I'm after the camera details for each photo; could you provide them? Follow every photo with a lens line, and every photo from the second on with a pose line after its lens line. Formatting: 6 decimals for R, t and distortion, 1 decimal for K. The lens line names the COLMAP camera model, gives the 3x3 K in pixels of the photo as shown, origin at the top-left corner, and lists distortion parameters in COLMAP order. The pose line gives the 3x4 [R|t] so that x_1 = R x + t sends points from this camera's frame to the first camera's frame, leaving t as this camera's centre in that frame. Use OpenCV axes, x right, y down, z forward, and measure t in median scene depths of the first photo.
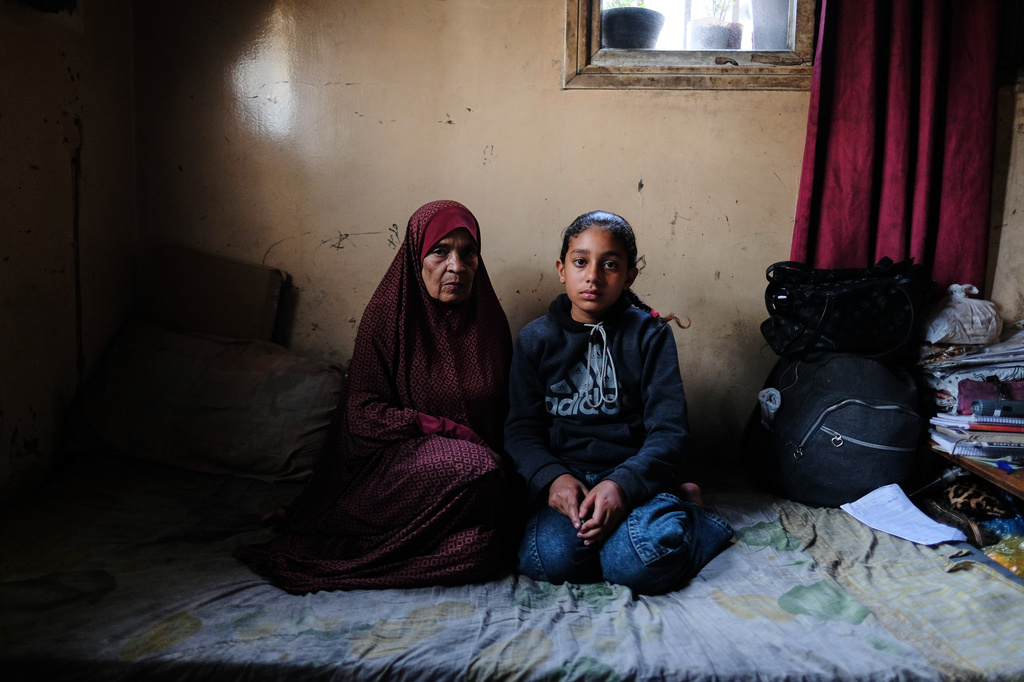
lens RADIAL K [[729.6, 0, 511.9], [0, 729.6, 395.6], [0, 0, 1]] dist [-0.001693, -0.000882]
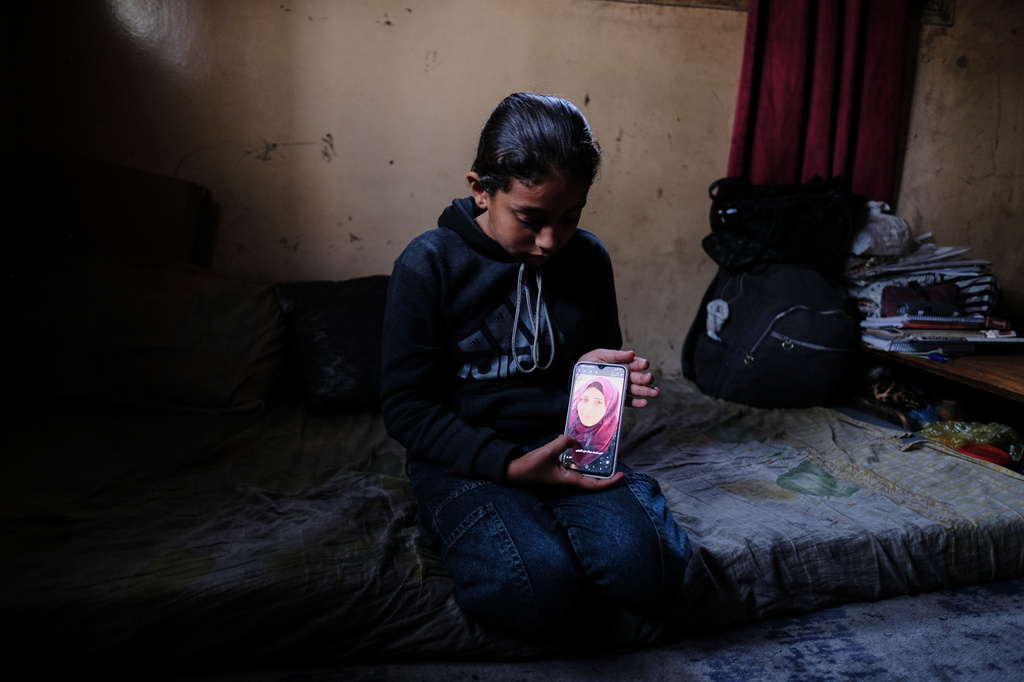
lens RADIAL K [[729.6, 0, 511.9], [0, 729.6, 395.6], [0, 0, 1]] dist [-0.001693, -0.000882]
pose [[0.976261, -0.046979, 0.211443, -0.169358], [0.033435, 0.997180, 0.067183, 0.047994], [-0.214003, -0.058519, 0.975079, 0.033092]]
